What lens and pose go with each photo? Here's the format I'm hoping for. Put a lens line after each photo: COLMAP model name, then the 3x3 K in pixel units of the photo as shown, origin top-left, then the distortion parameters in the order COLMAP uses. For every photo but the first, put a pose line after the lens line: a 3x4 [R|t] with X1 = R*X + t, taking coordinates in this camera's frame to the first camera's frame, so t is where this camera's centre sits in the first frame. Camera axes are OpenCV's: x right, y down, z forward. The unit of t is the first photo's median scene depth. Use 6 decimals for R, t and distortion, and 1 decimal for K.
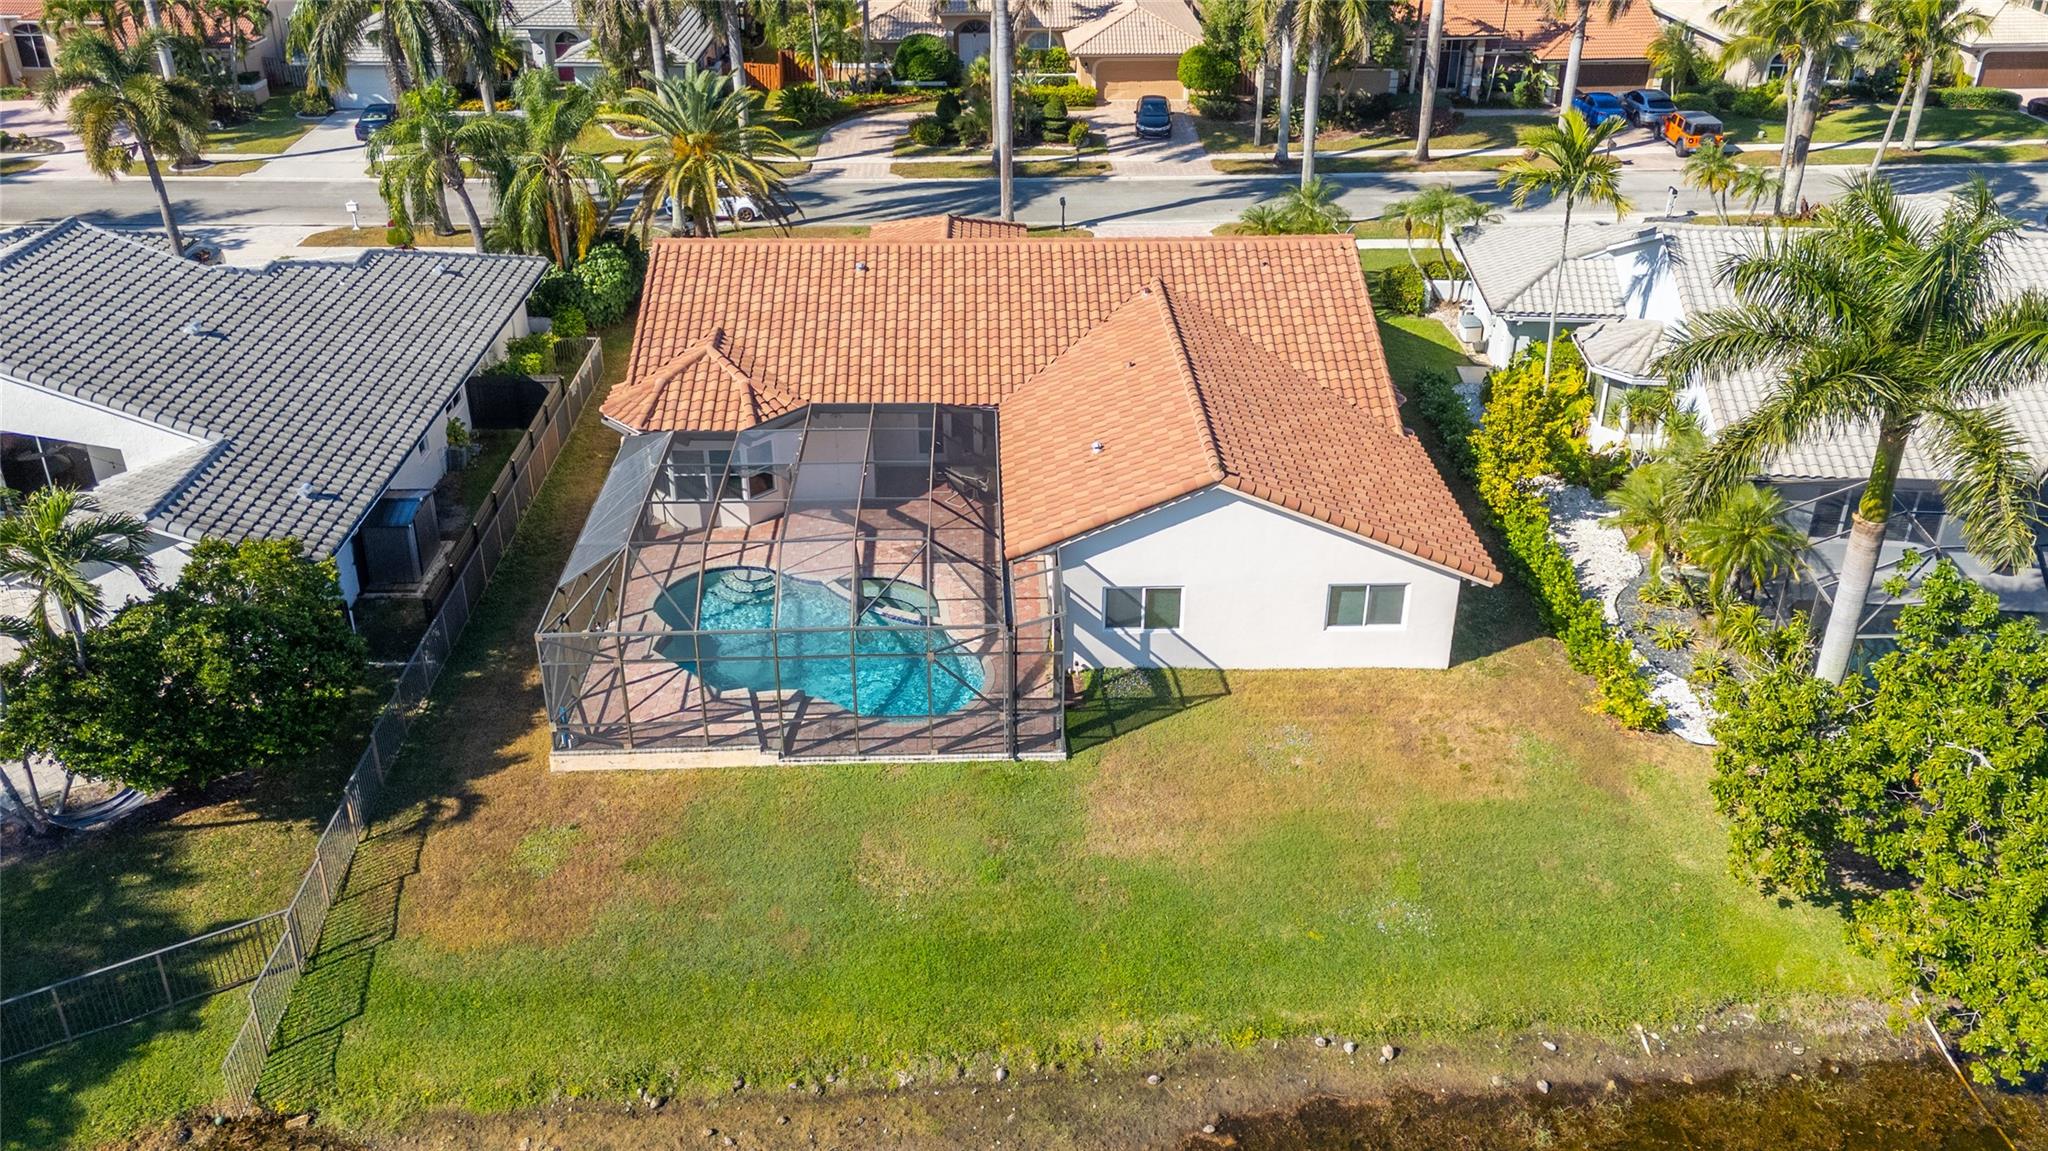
lens RADIAL K [[1451.5, 0, 1019.8], [0, 1451.5, 622.1], [0, 0, 1]] dist [0.031805, -0.001297]
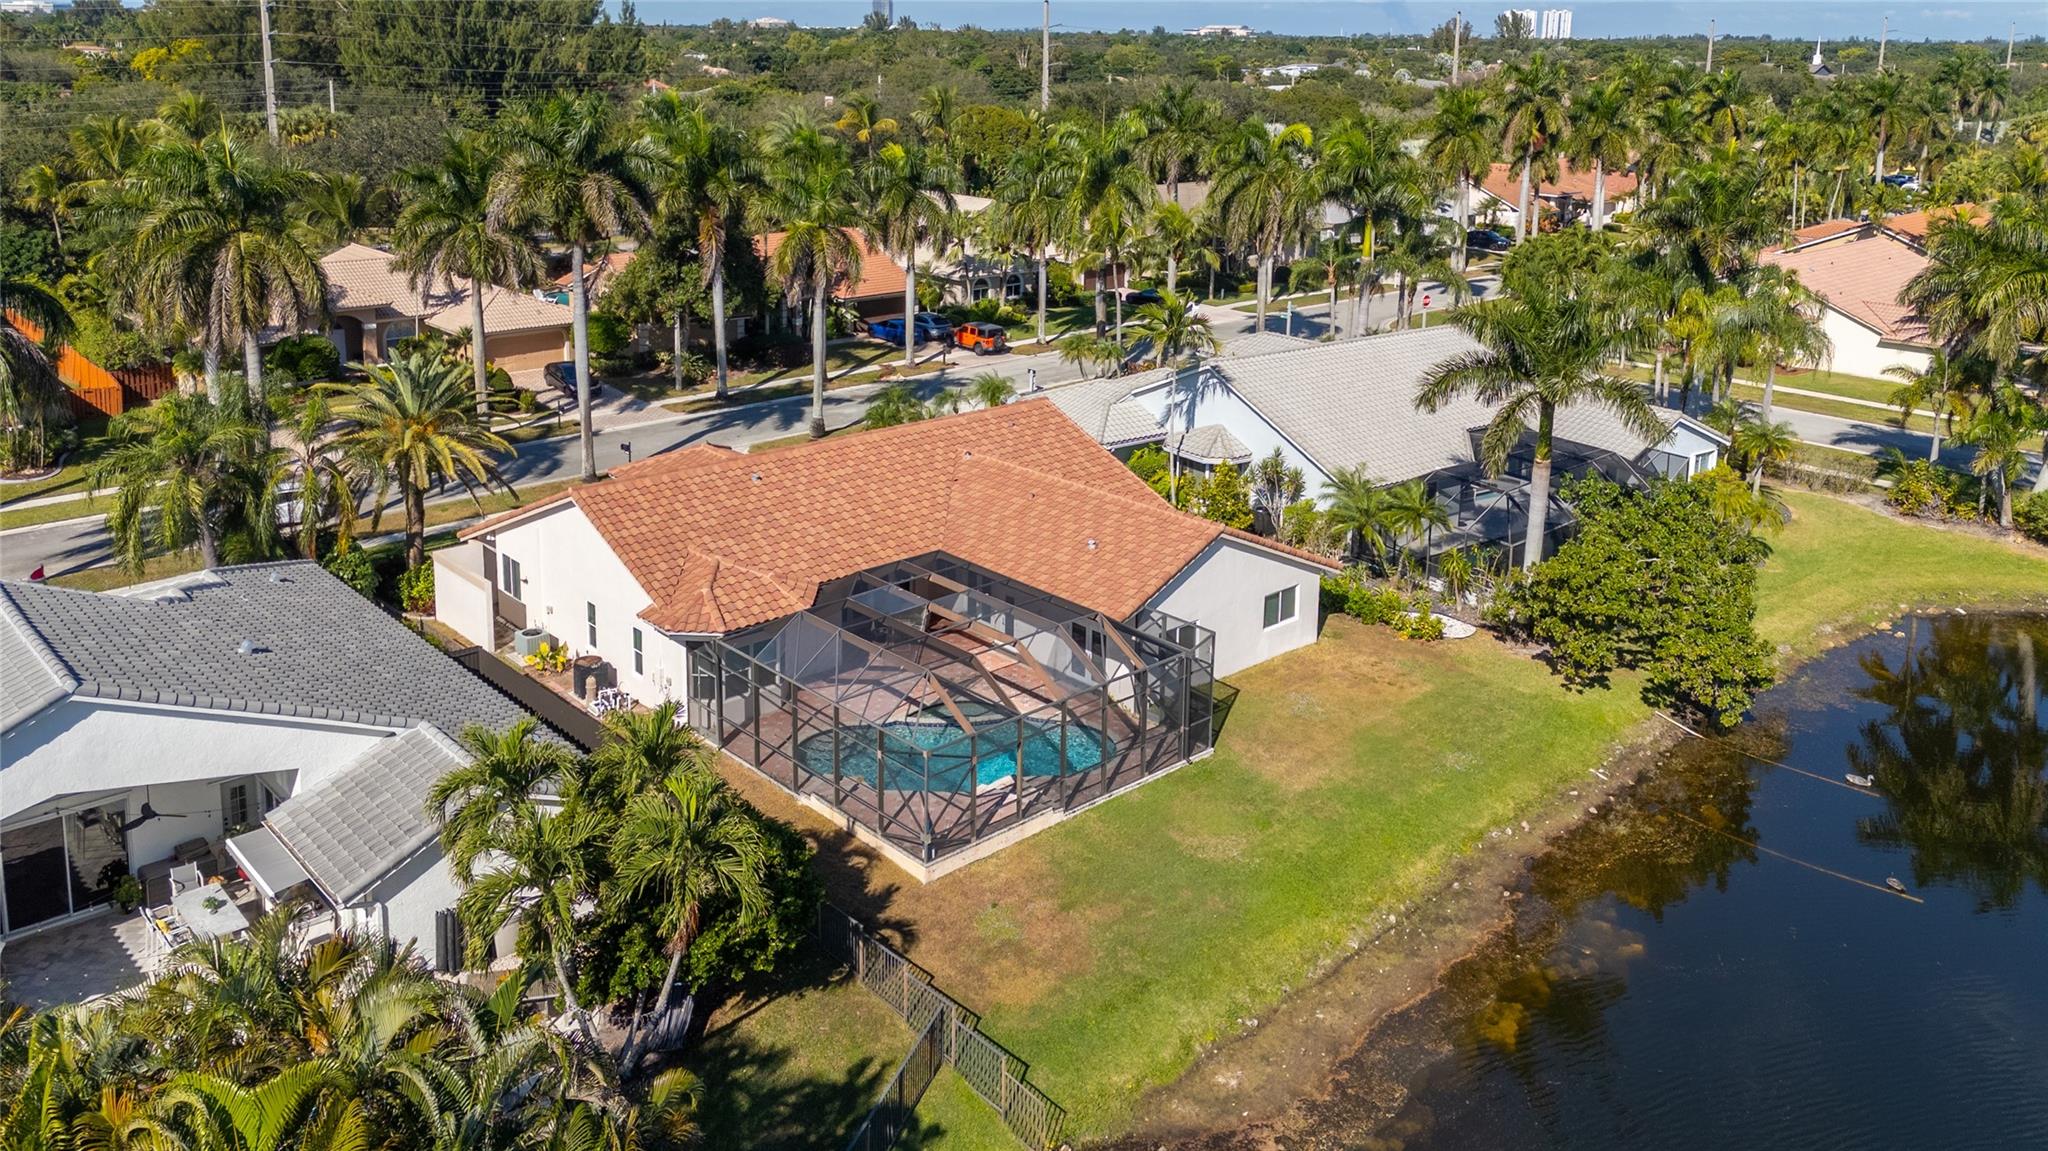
lens RADIAL K [[1536.4, 0, 1024.0], [0, 1536.4, 575.5], [0, 0, 1]] dist [0.025004, -0.003953]
pose [[0.745845, -0.209173, 0.632426, -0.892436], [0.344323, 0.933804, -0.097220, 0.019717], [-0.570226, 0.290270, 0.768496, -0.021196]]
